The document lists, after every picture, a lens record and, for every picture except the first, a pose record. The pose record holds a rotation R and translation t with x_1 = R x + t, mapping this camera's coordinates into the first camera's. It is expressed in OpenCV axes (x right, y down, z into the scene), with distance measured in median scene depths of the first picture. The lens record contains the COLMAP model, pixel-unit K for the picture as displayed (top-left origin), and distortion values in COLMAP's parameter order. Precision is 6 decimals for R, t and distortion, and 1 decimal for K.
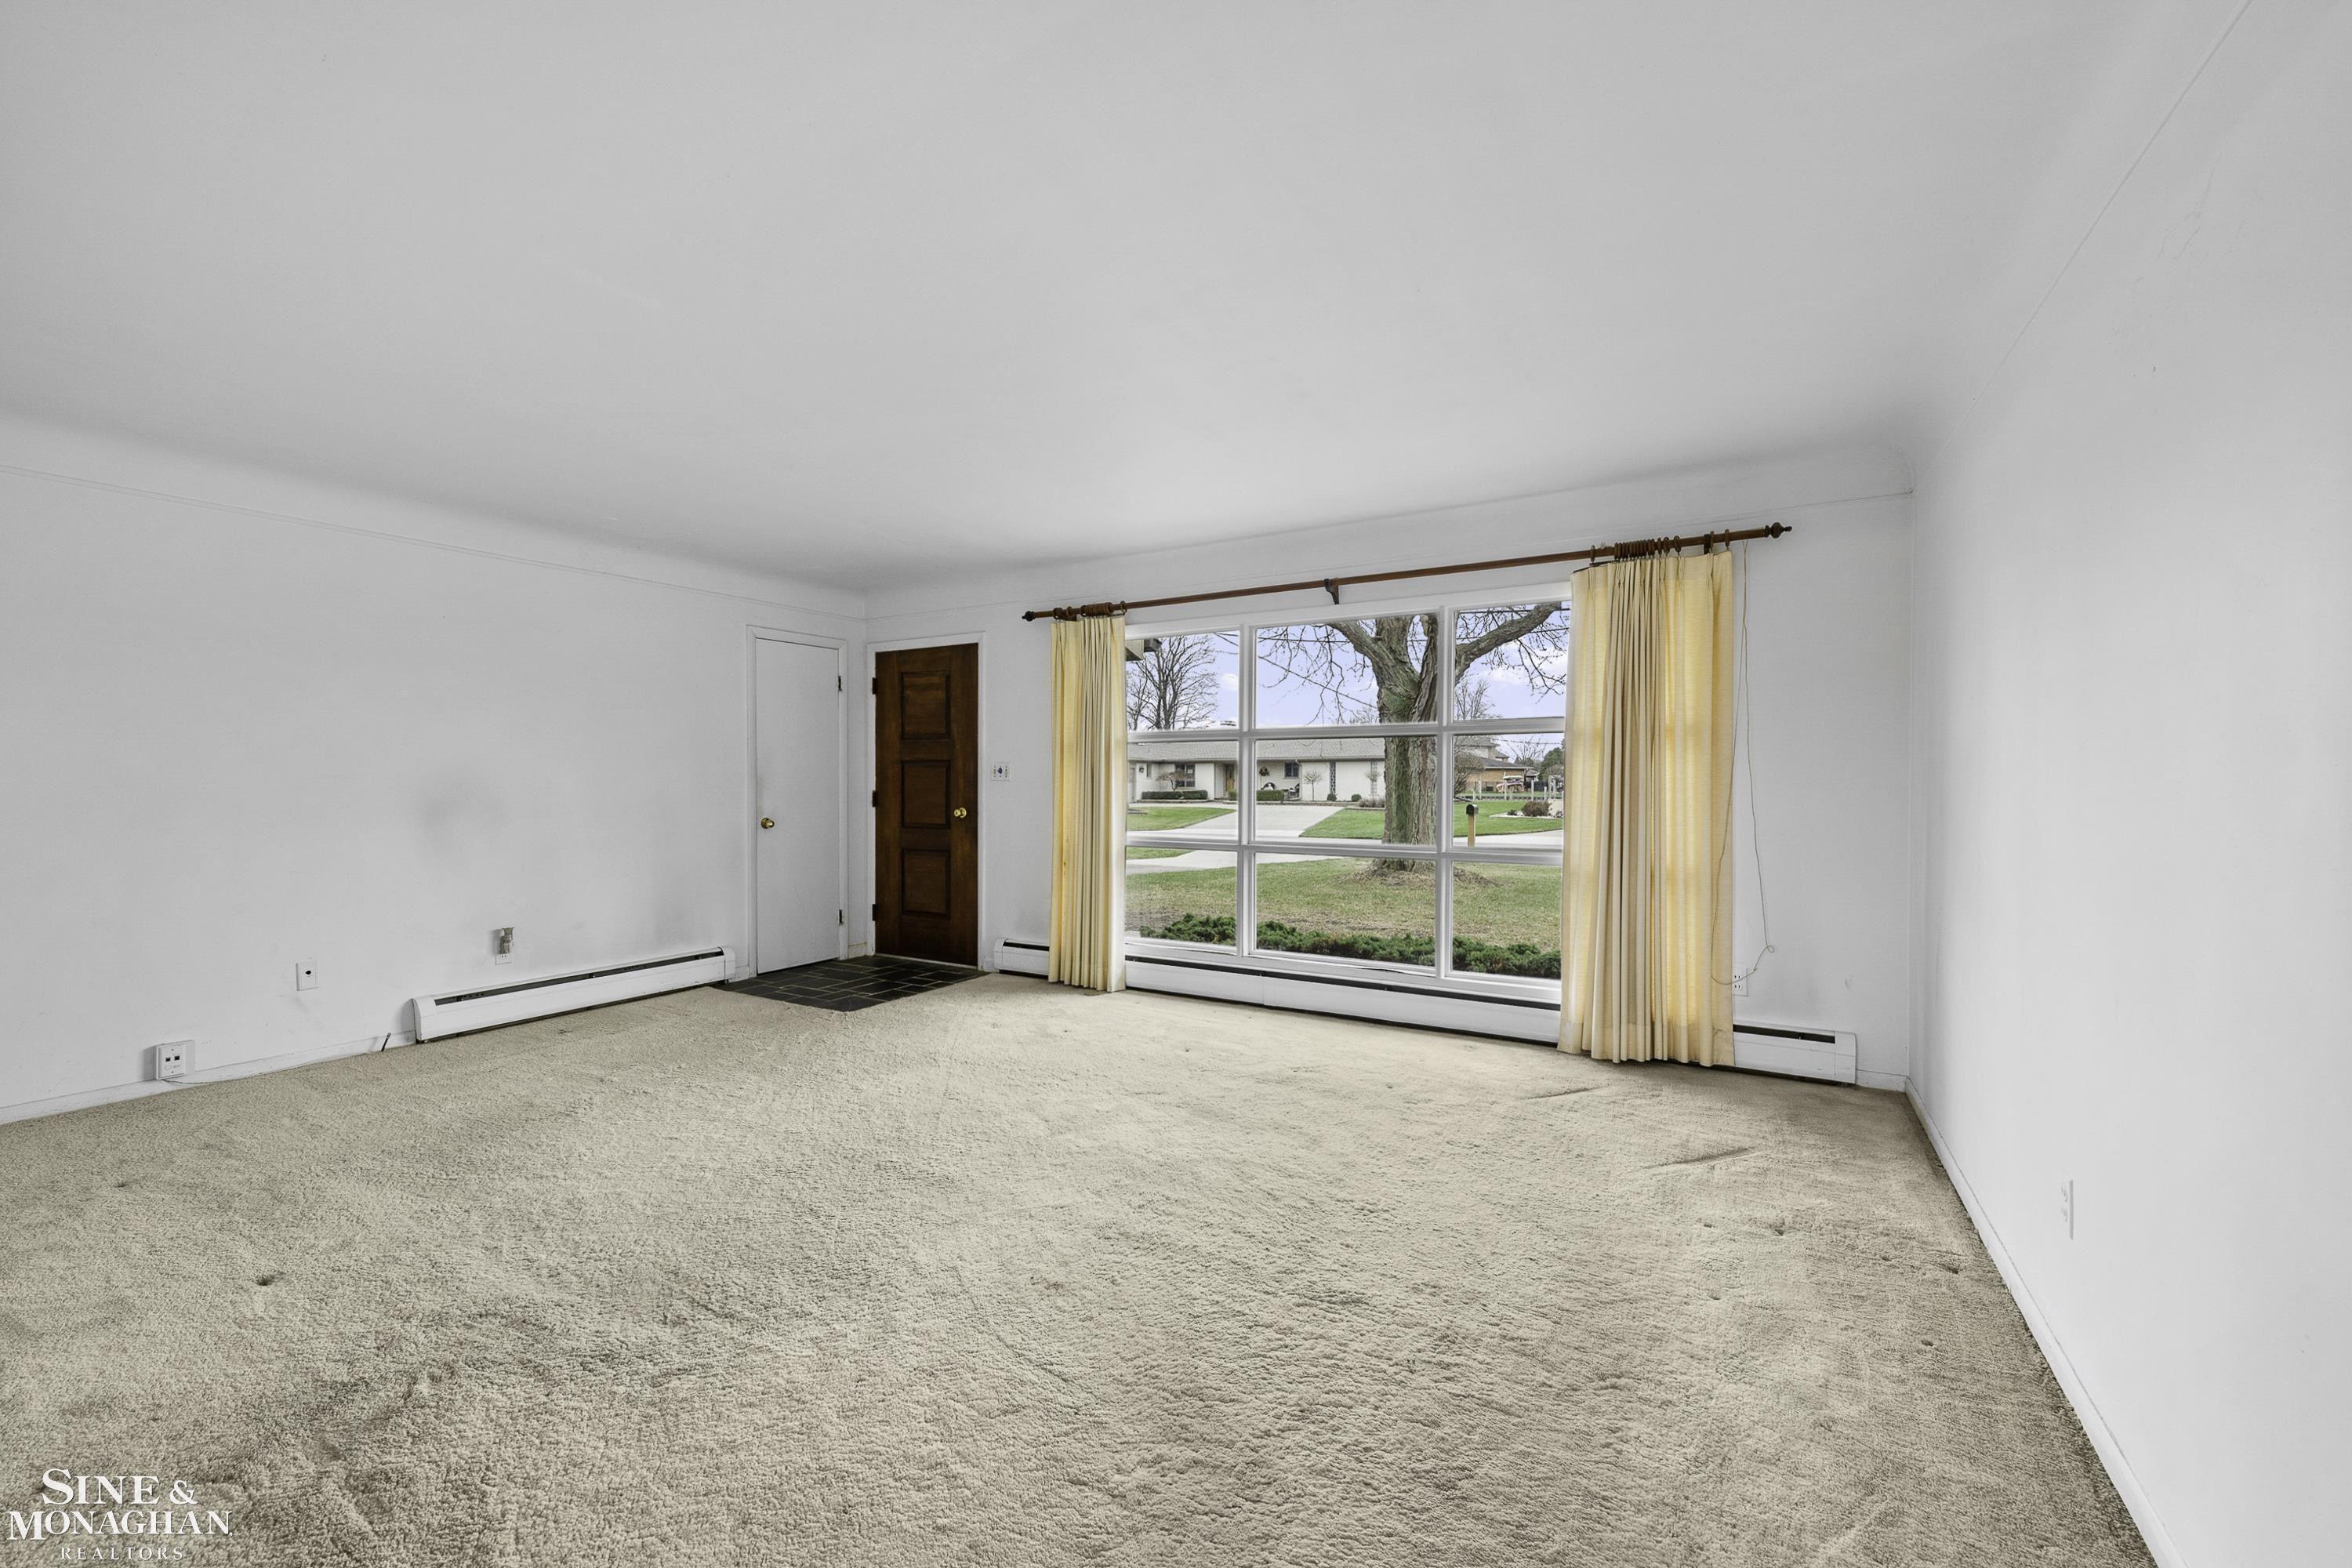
lens RADIAL K [[957.1, 0, 1170.1], [0, 957.1, 786.1], [0, 0, 1]] dist [-0.003221, 0.000593]
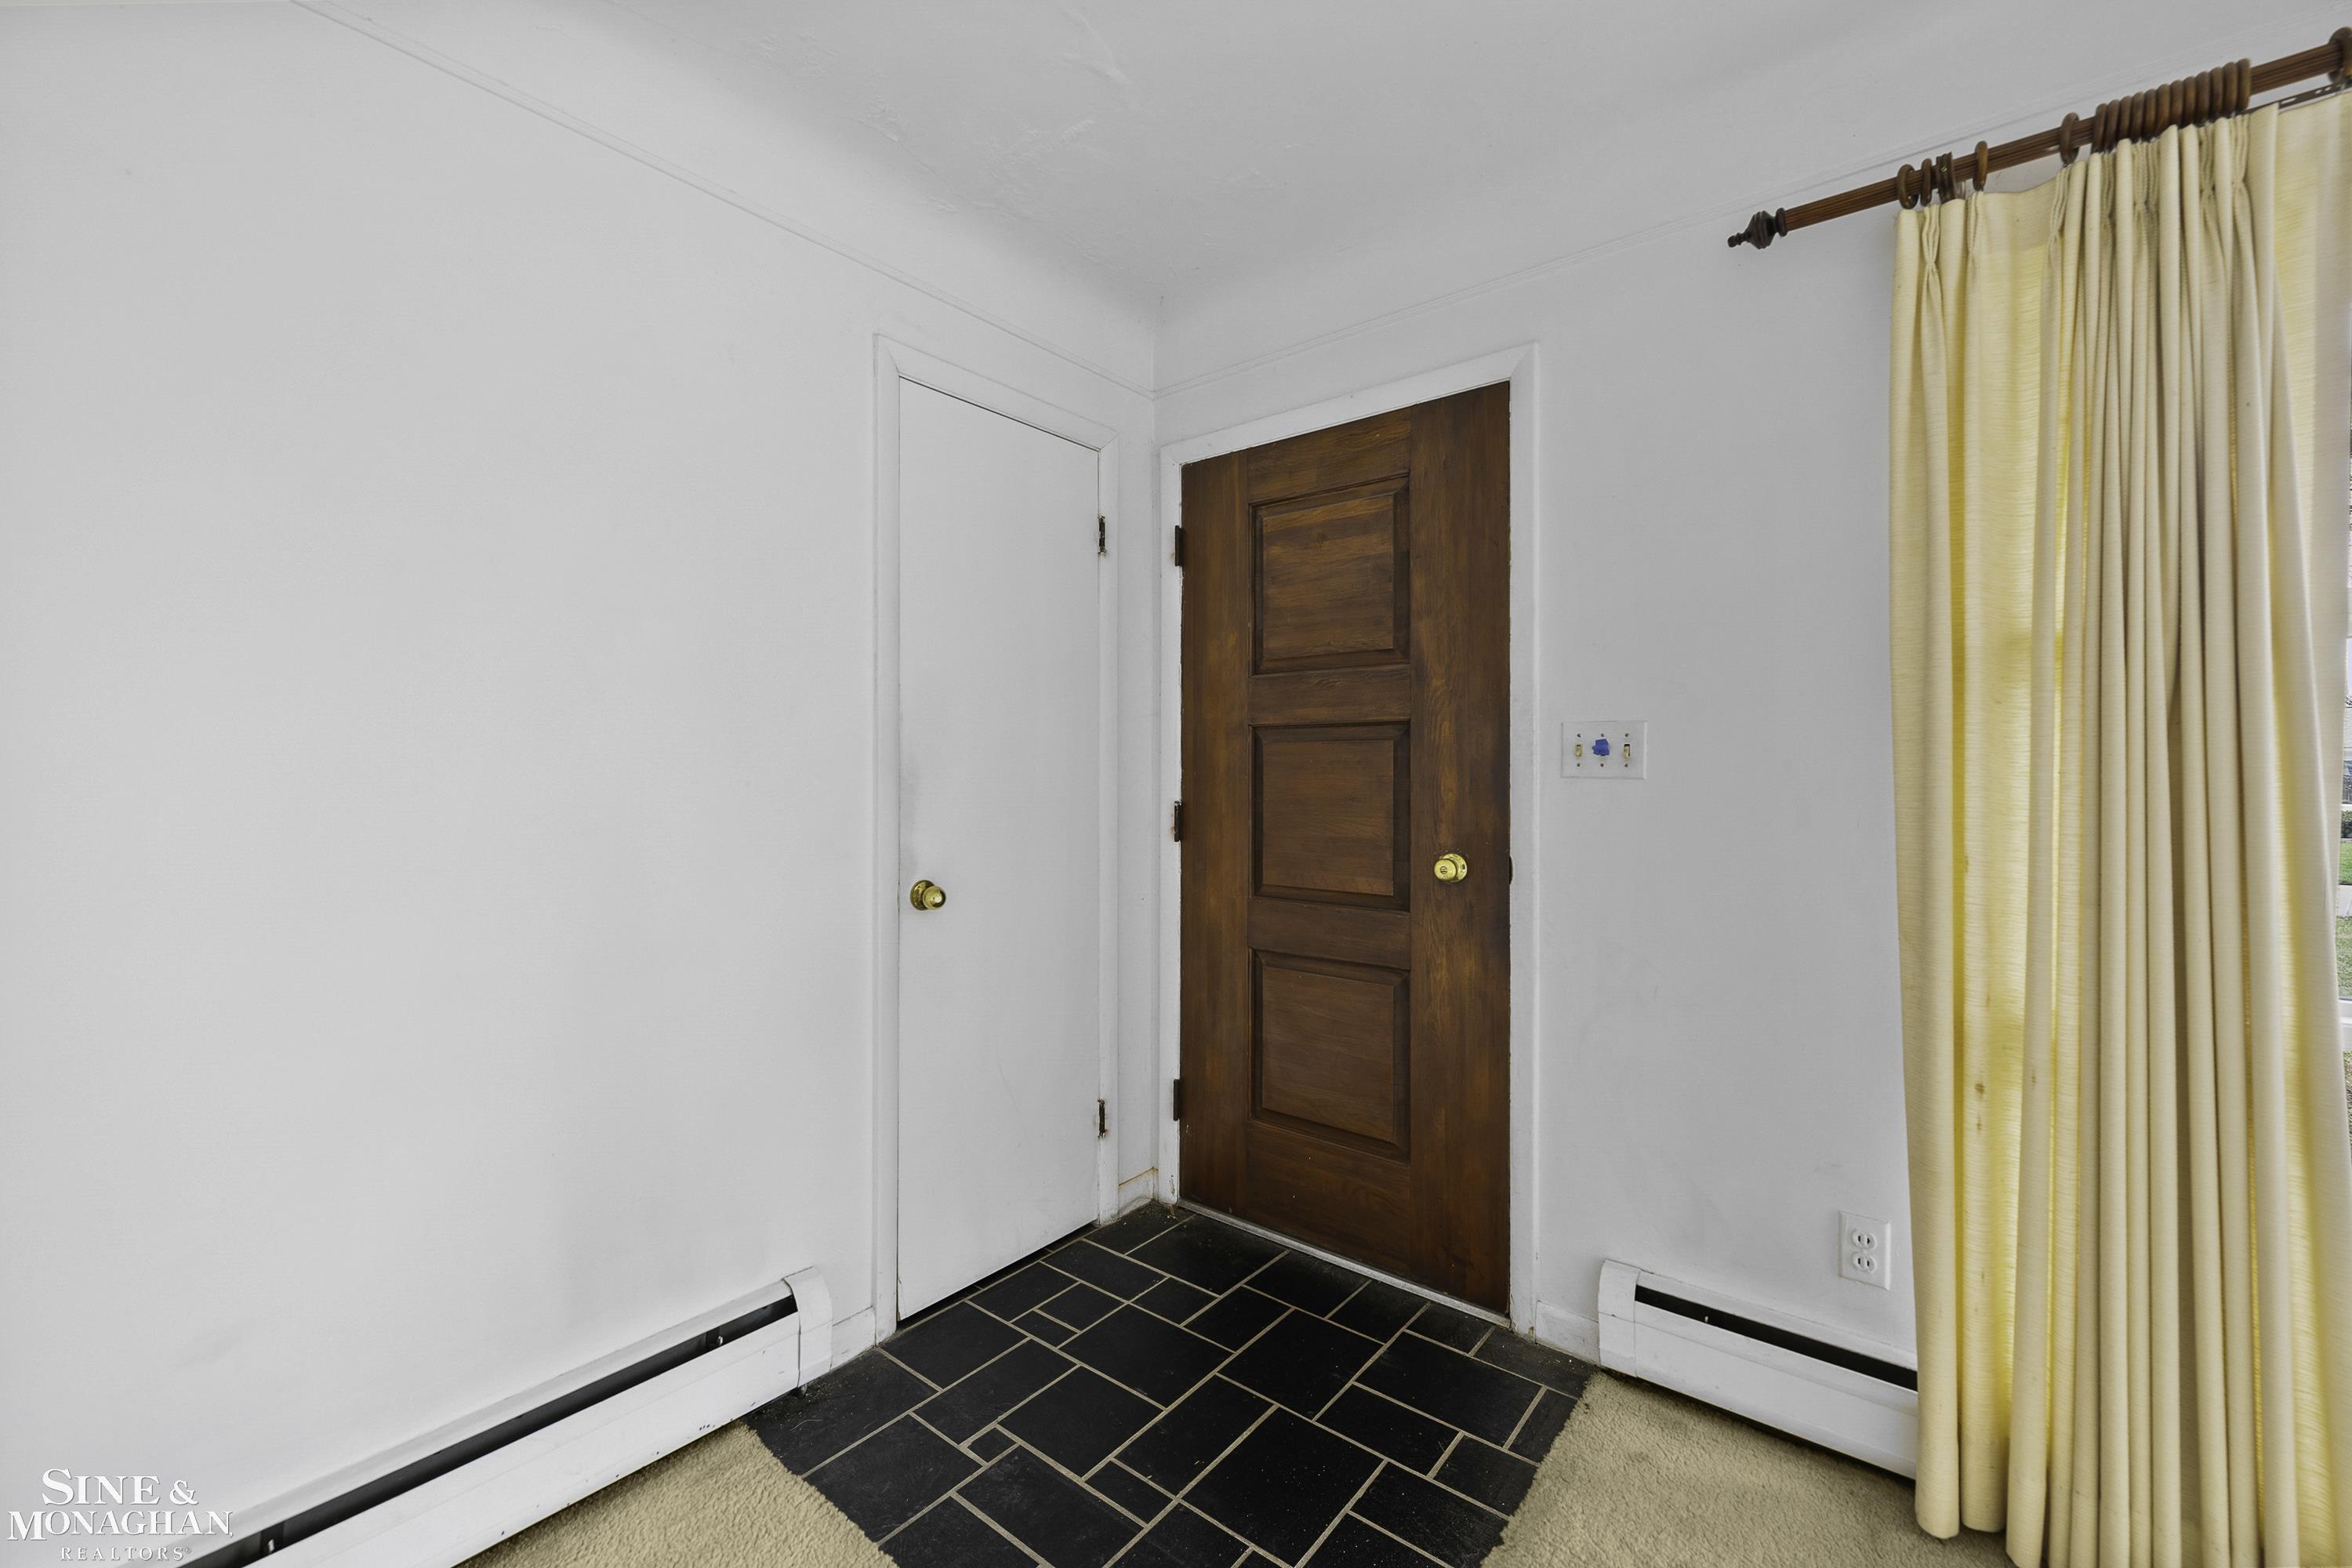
lens RADIAL K [[957.1, 0, 1182.4], [0, 957.1, 774.1], [0, 0, 1]] dist [-0.003221, 0.000593]
pose [[0.989746, 0.001216, -0.142835, -0.261358], [-0.002814, 0.999936, -0.010988, -0.002559], [0.142812, 0.011277, 0.989686, 0.624335]]
